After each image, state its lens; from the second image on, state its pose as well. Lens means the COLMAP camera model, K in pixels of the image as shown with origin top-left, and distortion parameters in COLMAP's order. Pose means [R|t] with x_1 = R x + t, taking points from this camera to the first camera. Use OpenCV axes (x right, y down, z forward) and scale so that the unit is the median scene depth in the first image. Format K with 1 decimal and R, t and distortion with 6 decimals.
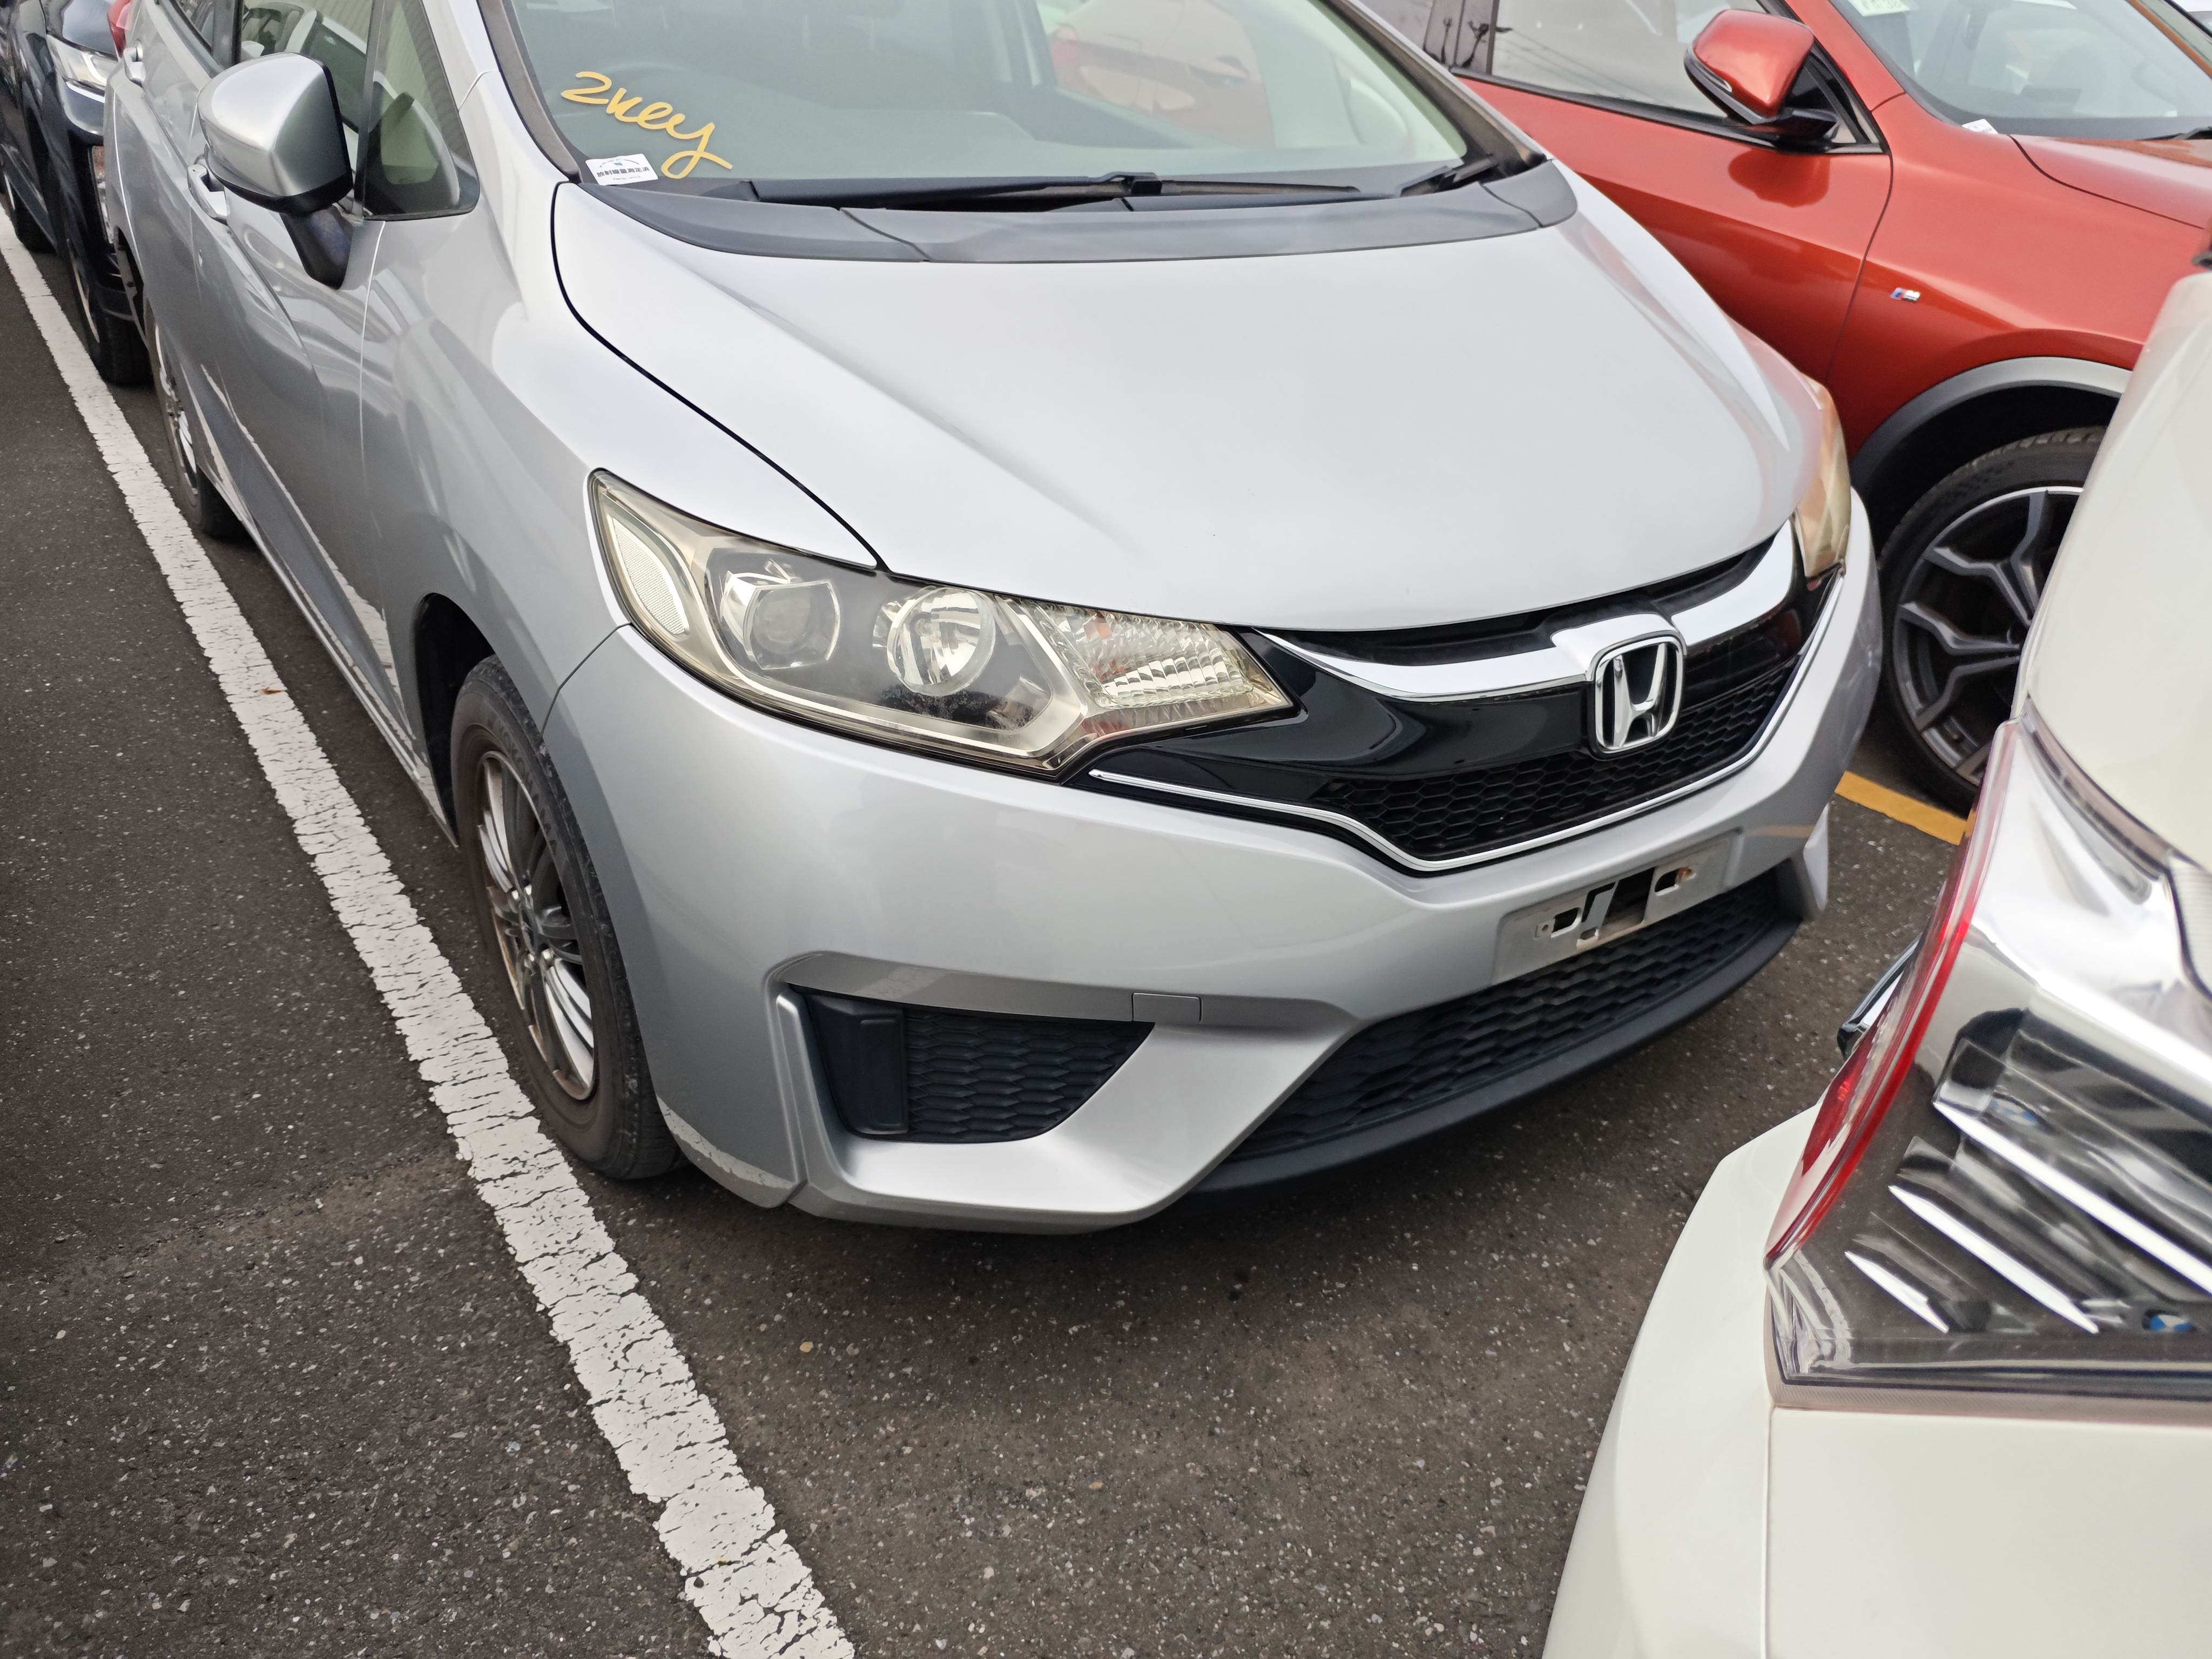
lens RADIAL K [[1572.9, 0, 1125.8], [0, 1572.9, 796.5], [0, 0, 1]] dist [0.022114, -0.041632]
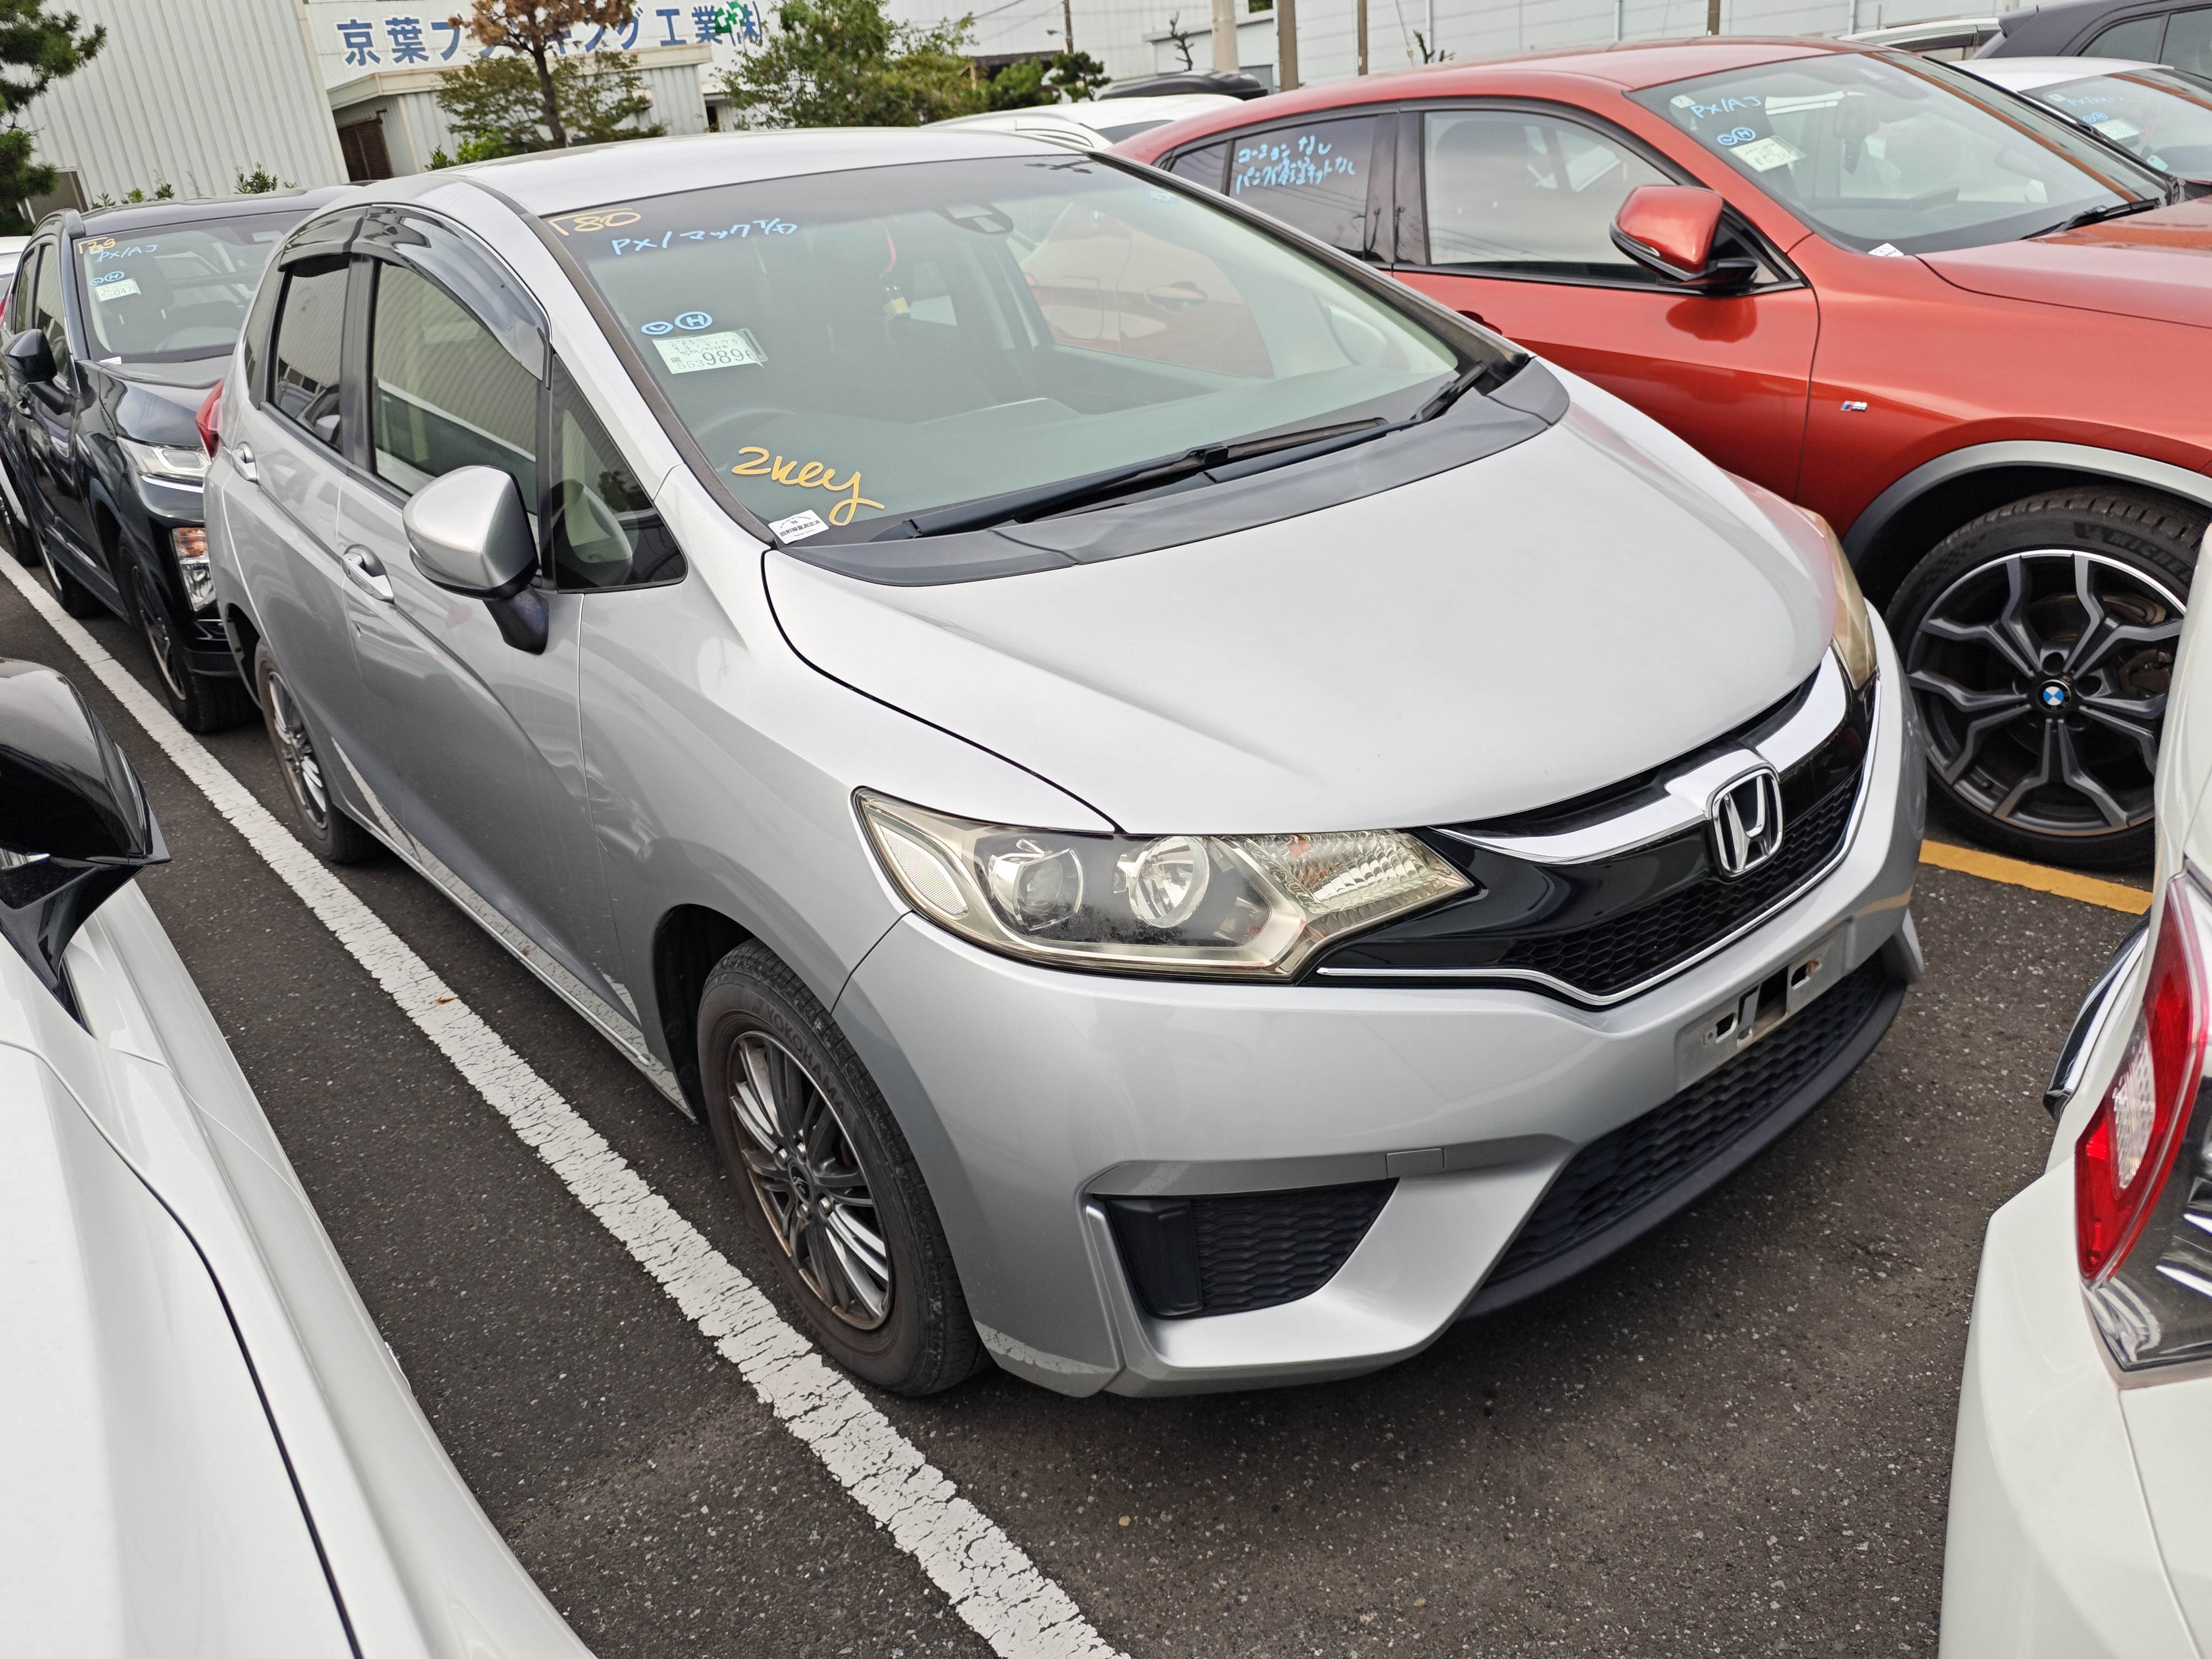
lens RADIAL K [[1554.0, 0, 1102.4], [0, 1554.0, 783.7], [0, 0, 1]] dist [0.003609, -0.008227]
pose [[0.985835, -0.167646, -0.004936, -0.115298], [0.166167, 0.980286, -0.106898, -0.042154], [0.022760, 0.104563, 0.994258, -0.132530]]
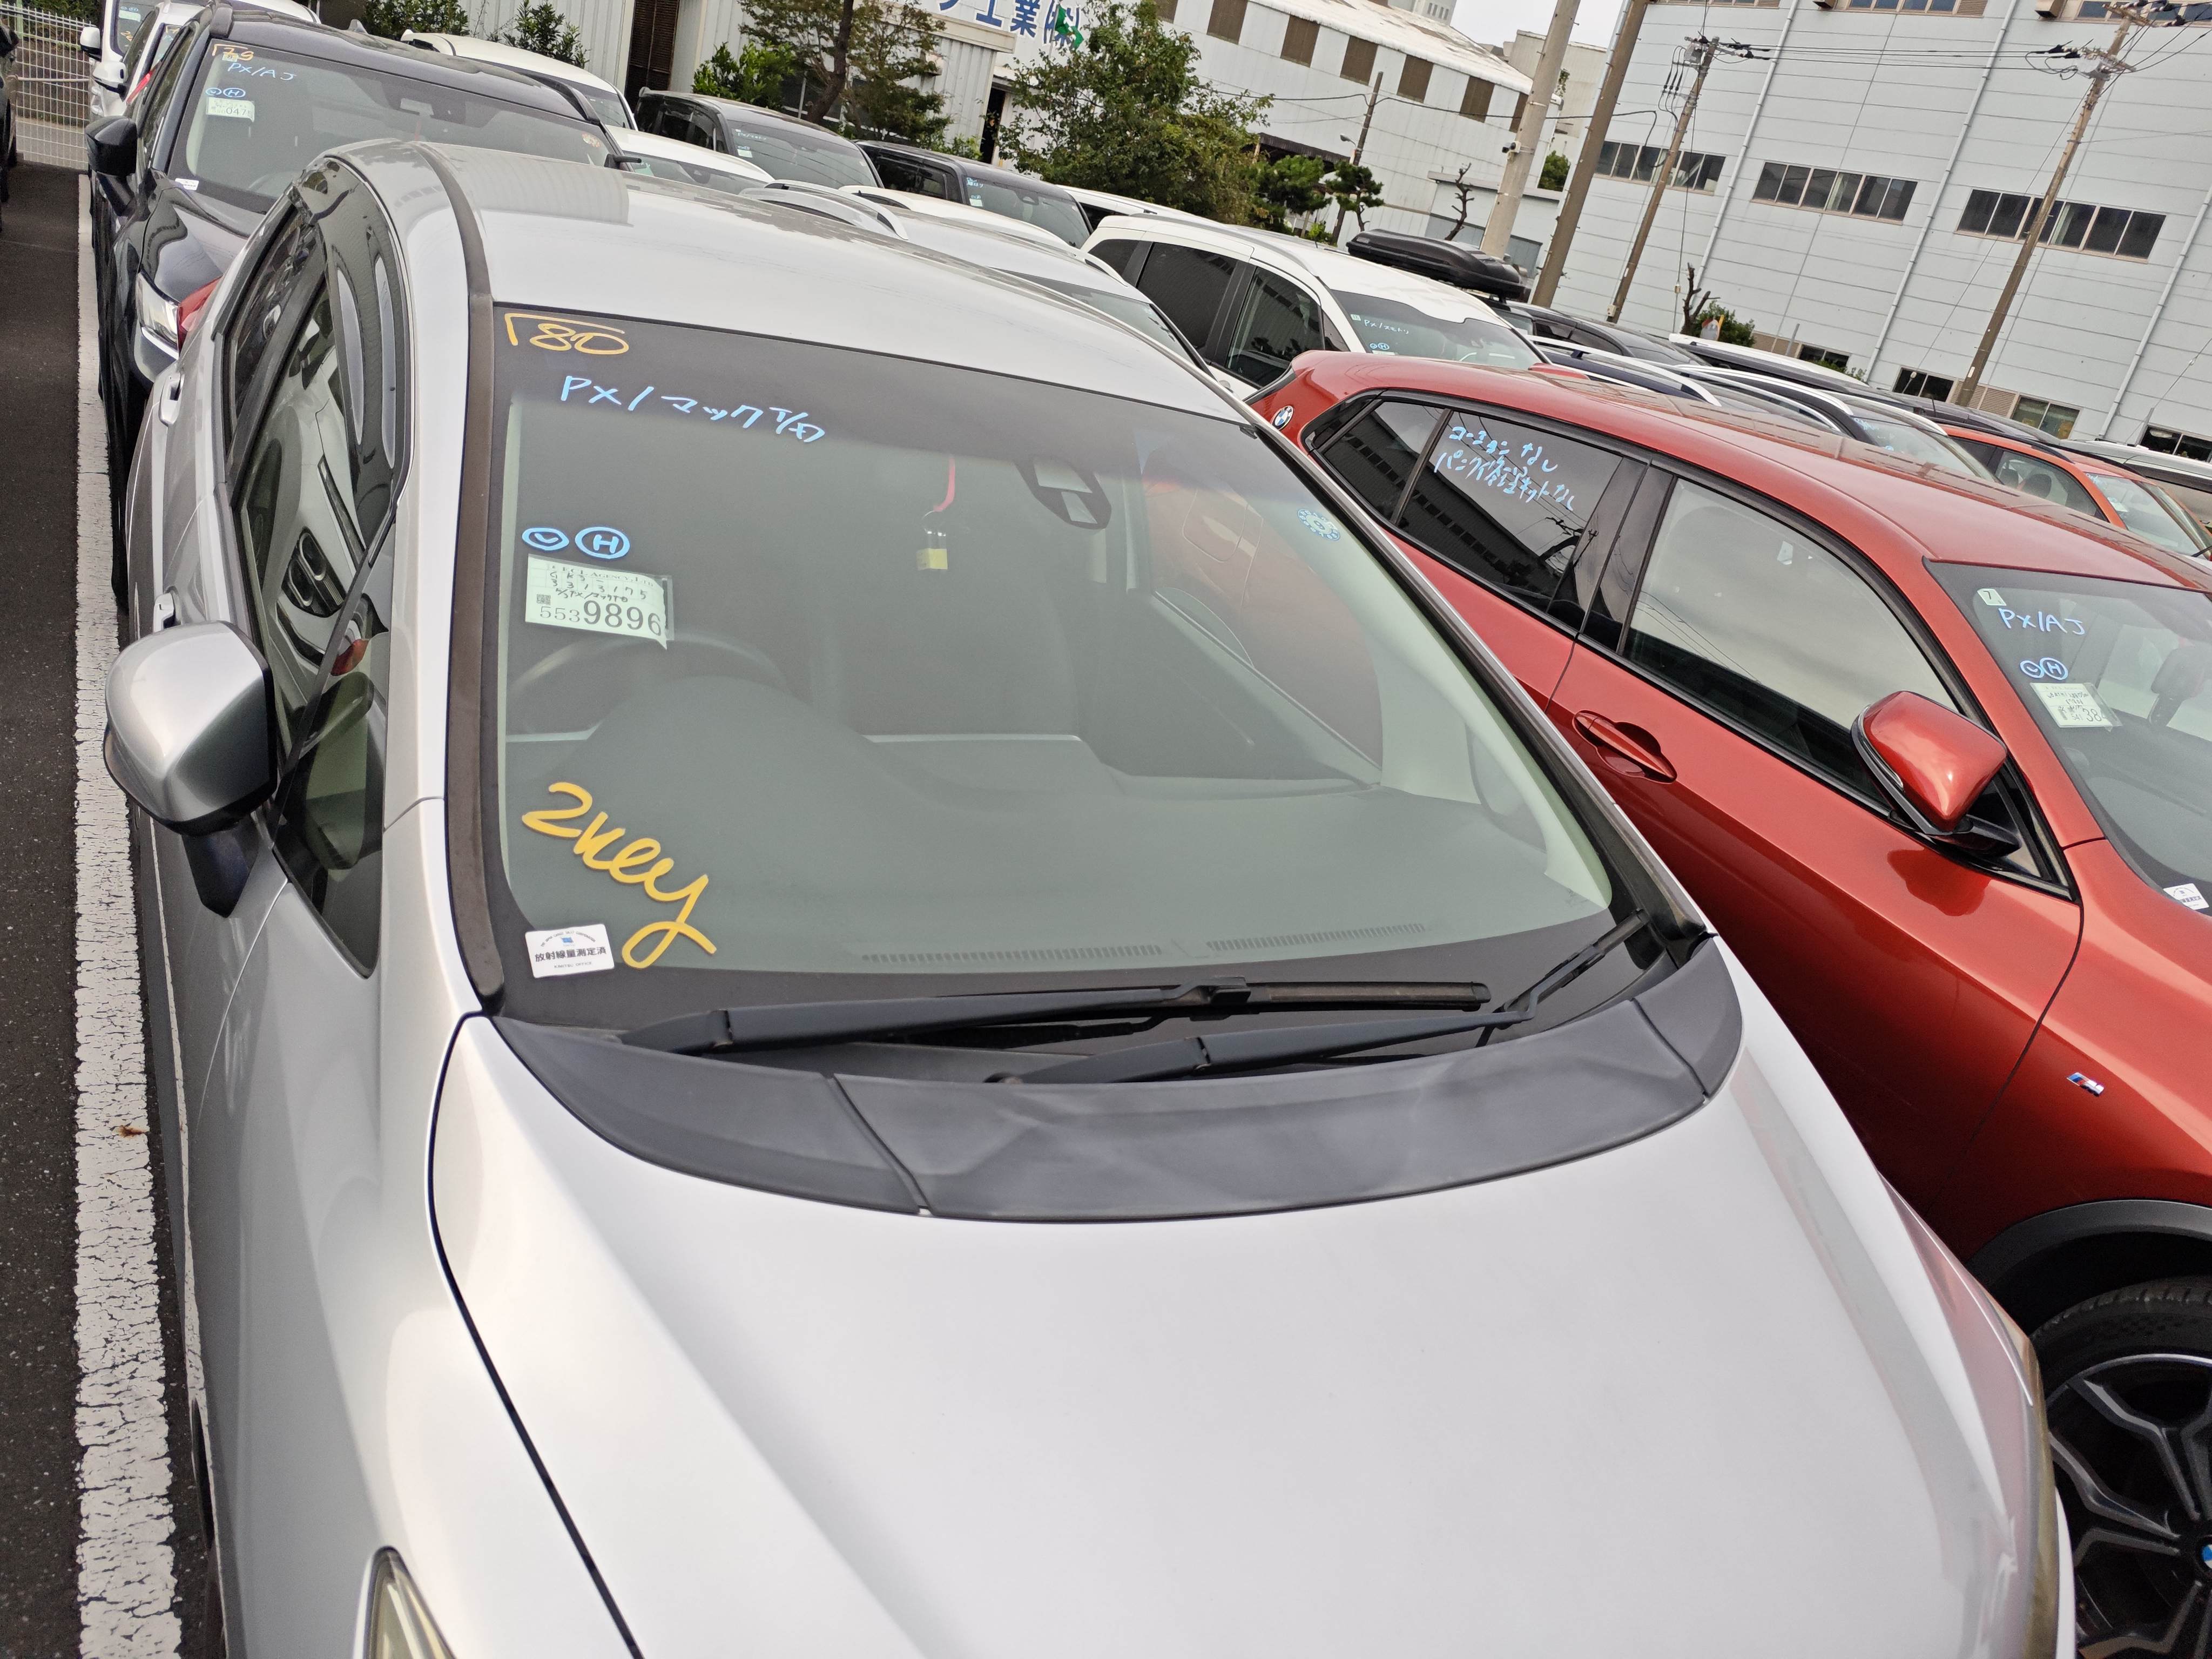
lens RADIAL K [[1586.4, 0, 1106.0], [0, 1586.4, 829.5], [0, 0, 1]] dist [0.019313, -0.019754]
pose [[0.982670, 0.183972, -0.022690, -0.050895], [-0.185352, 0.973702, -0.132469, -0.383216], [-0.002278, 0.134379, 0.990927, 0.206274]]
